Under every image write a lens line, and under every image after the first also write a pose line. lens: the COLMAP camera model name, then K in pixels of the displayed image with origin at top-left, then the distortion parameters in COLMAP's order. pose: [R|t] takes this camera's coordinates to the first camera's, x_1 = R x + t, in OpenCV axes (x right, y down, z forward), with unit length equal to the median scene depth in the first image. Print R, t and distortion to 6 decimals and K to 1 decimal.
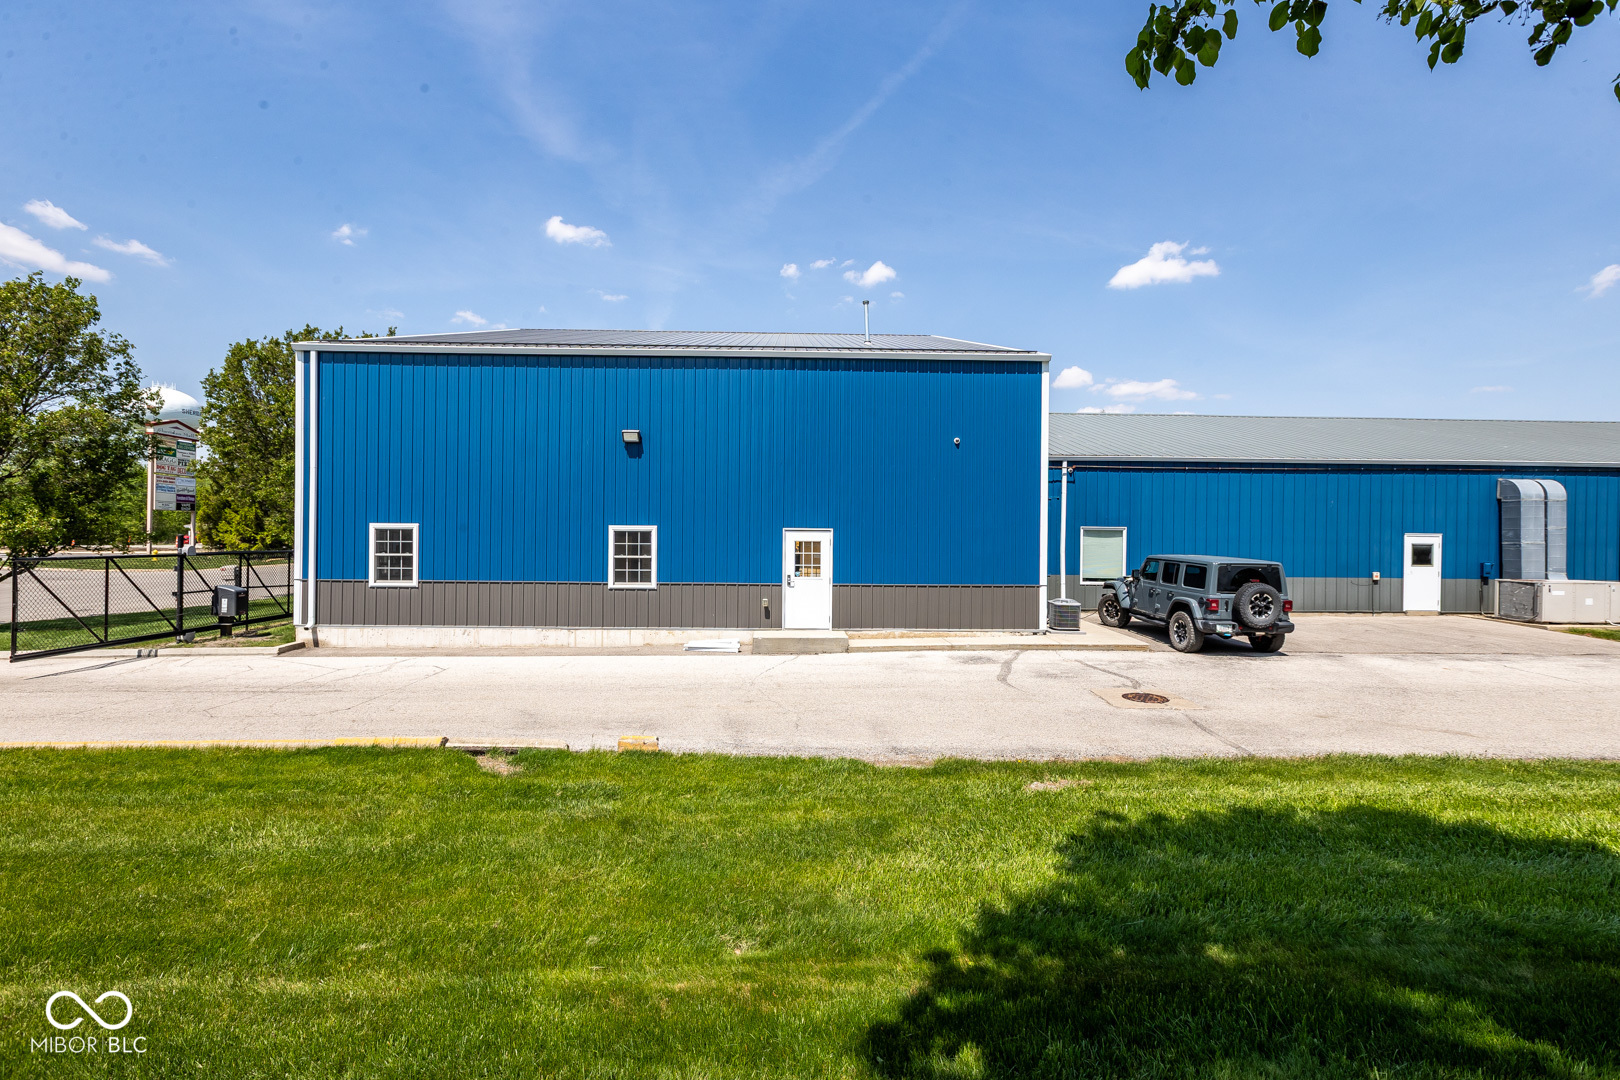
lens RADIAL K [[752.3, 0, 806.8], [0, 752.3, 538.1], [0, 0, 1]] dist [-0.008130, 0.006828]
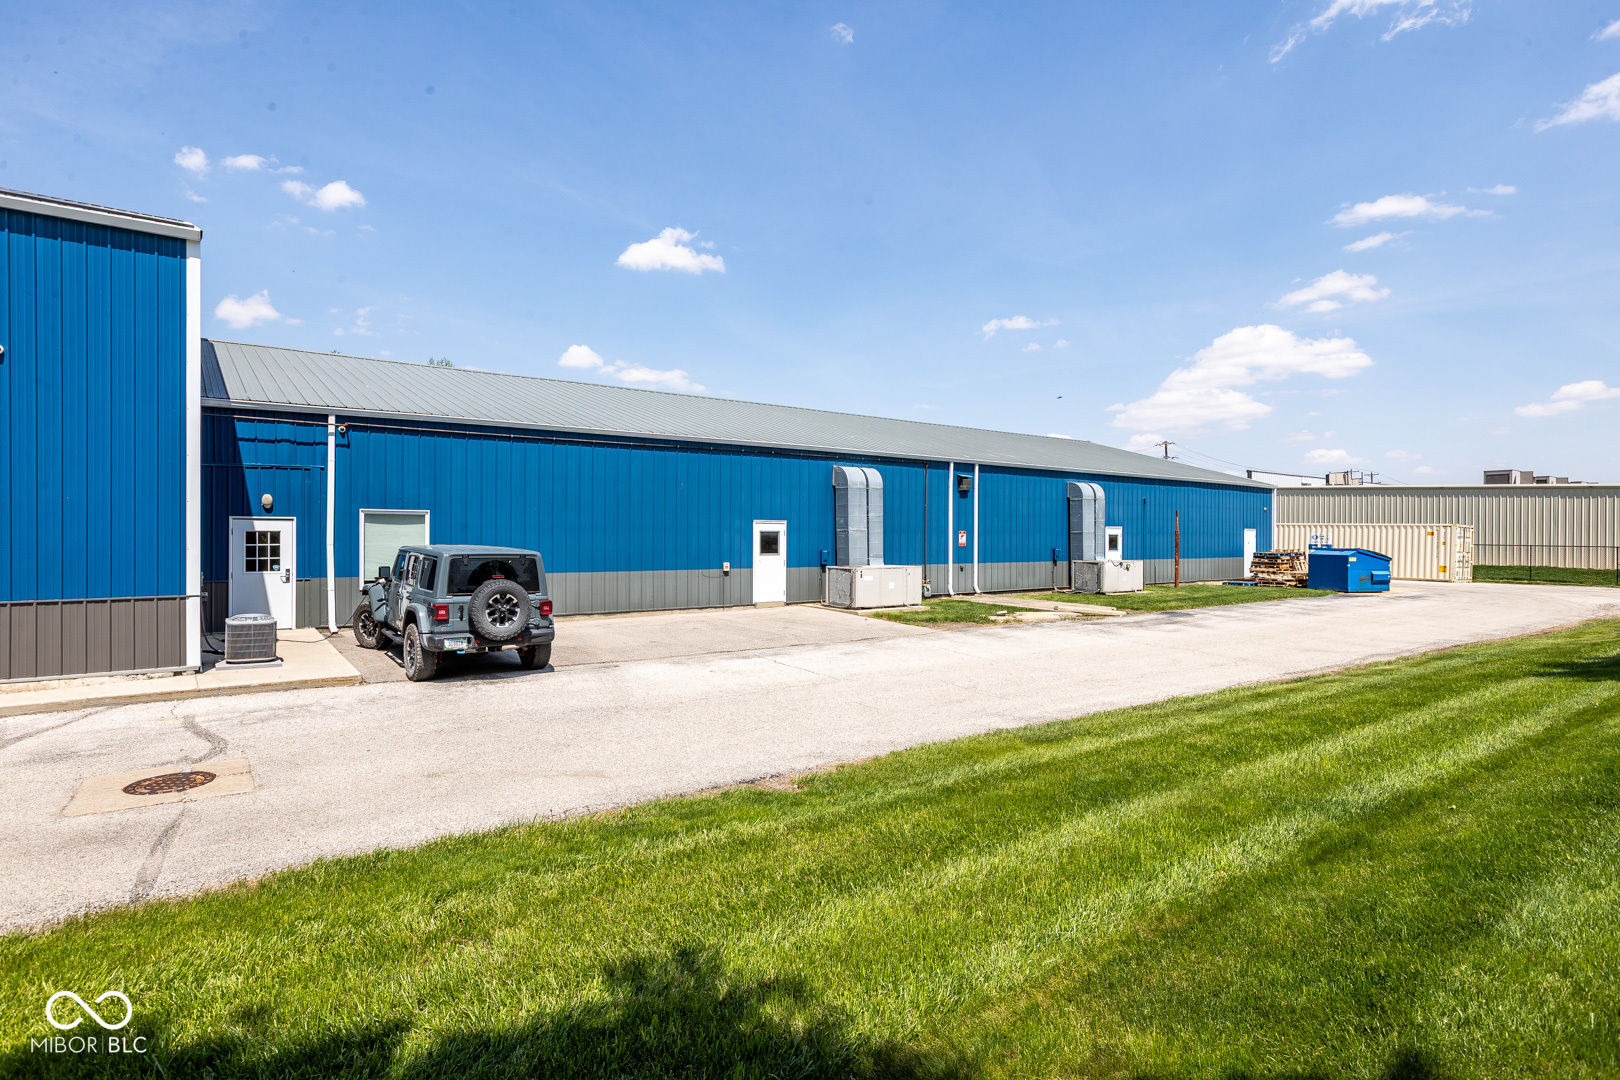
lens RADIAL K [[849.4, 0, 816.7], [0, 849.4, 525.4], [0, 0, 1]] dist [0.015476, 0.001704]
pose [[0.820577, 0.000420, 0.571535, 0.264214], [0.005663, 0.999945, -0.008864, 0.010539], [-0.571508, 0.010510, 0.820529, 0.088391]]
